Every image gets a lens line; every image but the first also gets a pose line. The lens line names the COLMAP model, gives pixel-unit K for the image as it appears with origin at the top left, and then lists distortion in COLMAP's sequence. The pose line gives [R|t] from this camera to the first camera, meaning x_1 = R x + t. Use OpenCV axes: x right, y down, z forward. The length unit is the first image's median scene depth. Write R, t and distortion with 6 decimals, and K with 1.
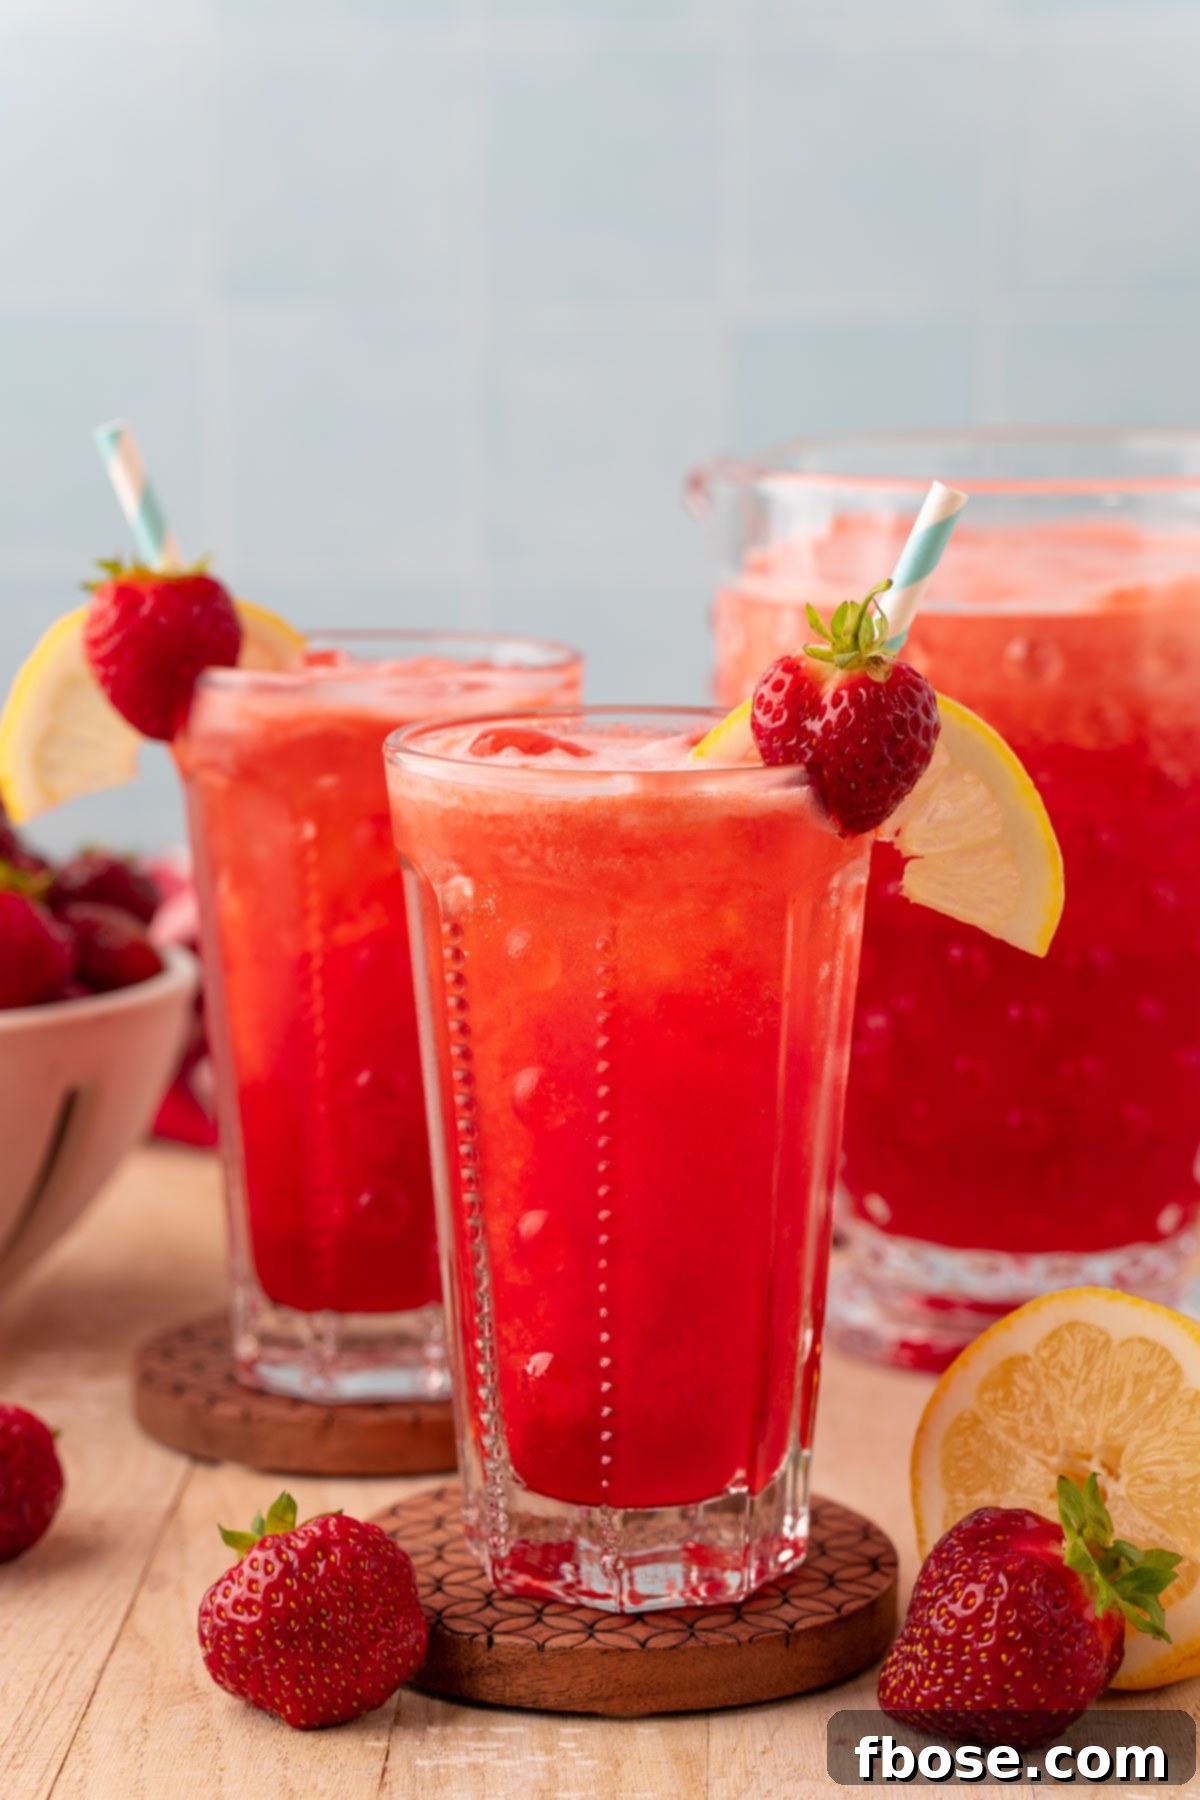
lens RADIAL K [[4634.4, 0, 600.0], [0, 4634.4, 900.0], [0, 0, 1]] dist [0.820046, 12.401342]
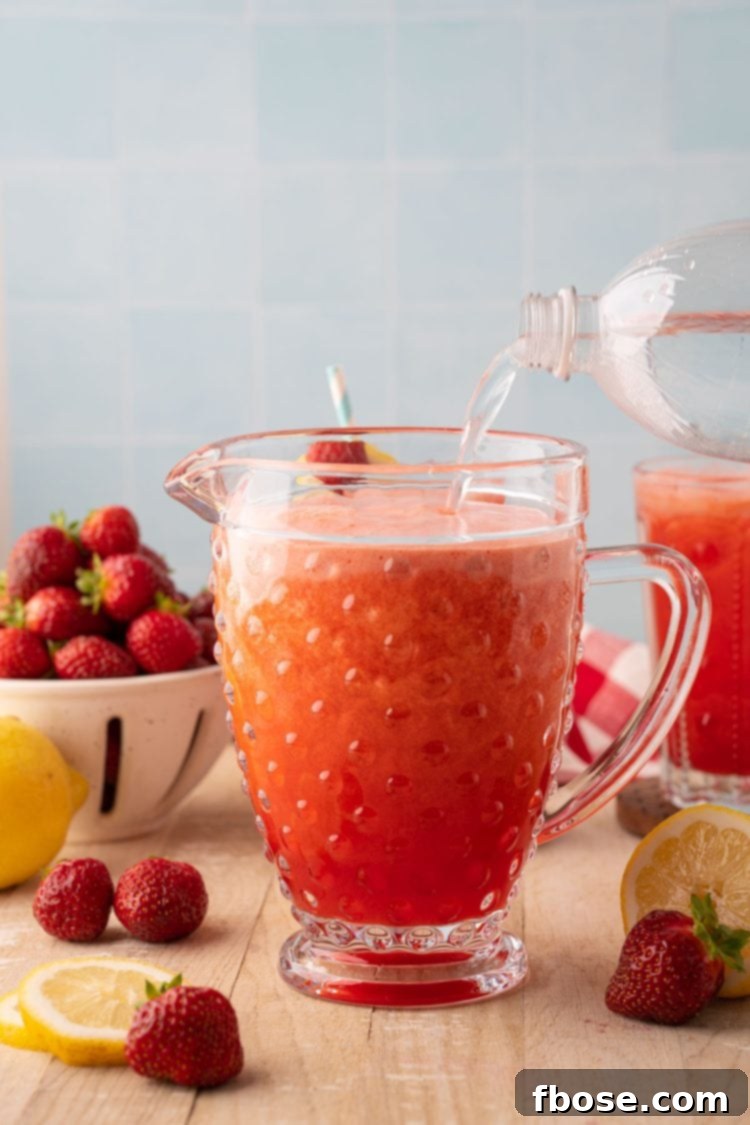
lens RADIAL K [[2896.5, 0, 375.0], [0, 2896.5, 562.5], [0, 0, 1]] dist [0.820046, 12.401342]
pose [[0.999624, -0.008143, -0.026189, -0.006401], [0.007839, 0.999901, -0.011717, -0.009482], [0.026282, 0.011507, 0.999588, -0.297452]]
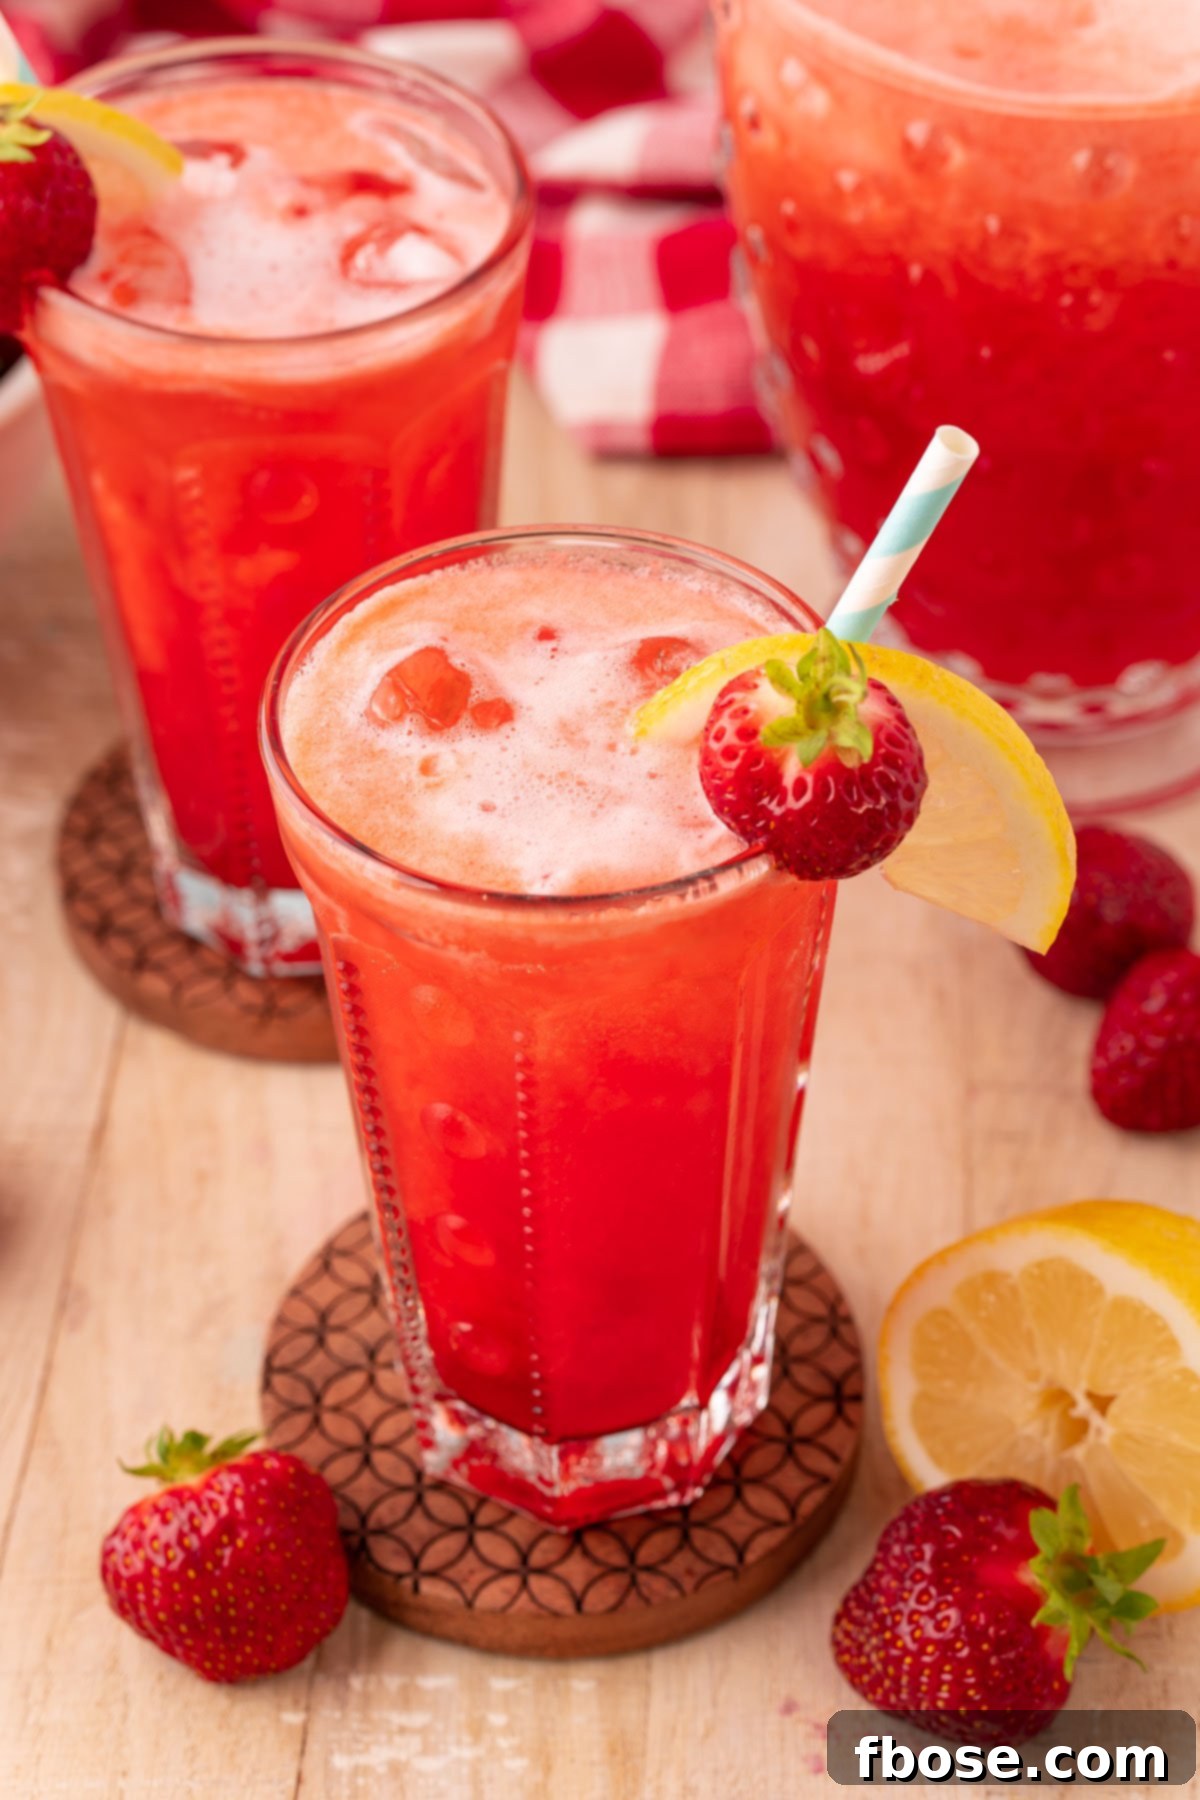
lens RADIAL K [[4634.4, 0, 600.0], [0, 4634.4, 900.0], [0, 0, 1]] dist [0.820046, 12.401342]
pose [[0.999568, 0.007861, -0.028333, 0.038452], [0.008659, 0.842160, 0.539159, -0.461487], [0.028099, -0.539171, 0.841728, 0.293920]]
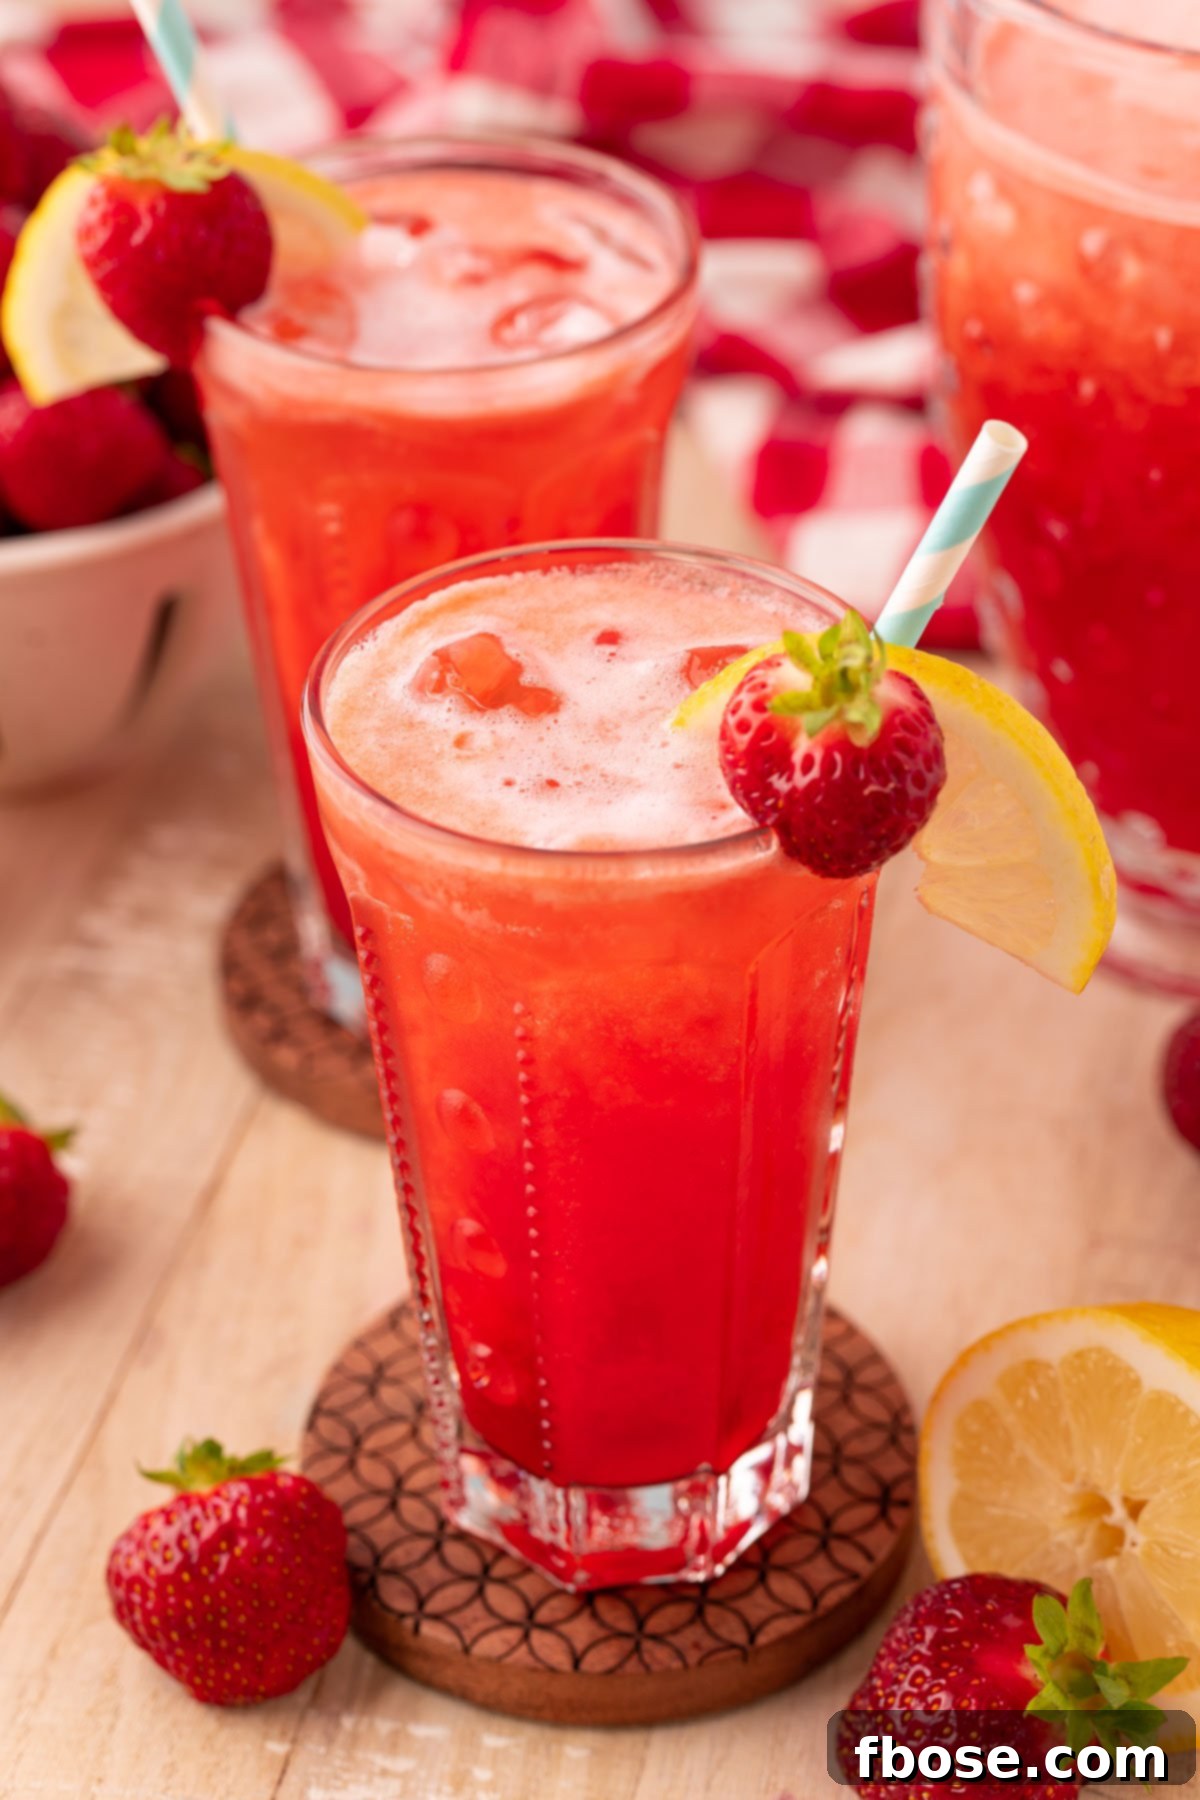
lens RADIAL K [[4634.4, 0, 600.0], [0, 4634.4, 900.0], [0, 0, 1]] dist [0.820046, 12.401342]
pose [[0.982121, 0.093914, -0.163154, 0.147415], [-0.014698, 0.902285, 0.430890, -0.364087], [0.187678, -0.420788, 0.887533, 0.261069]]
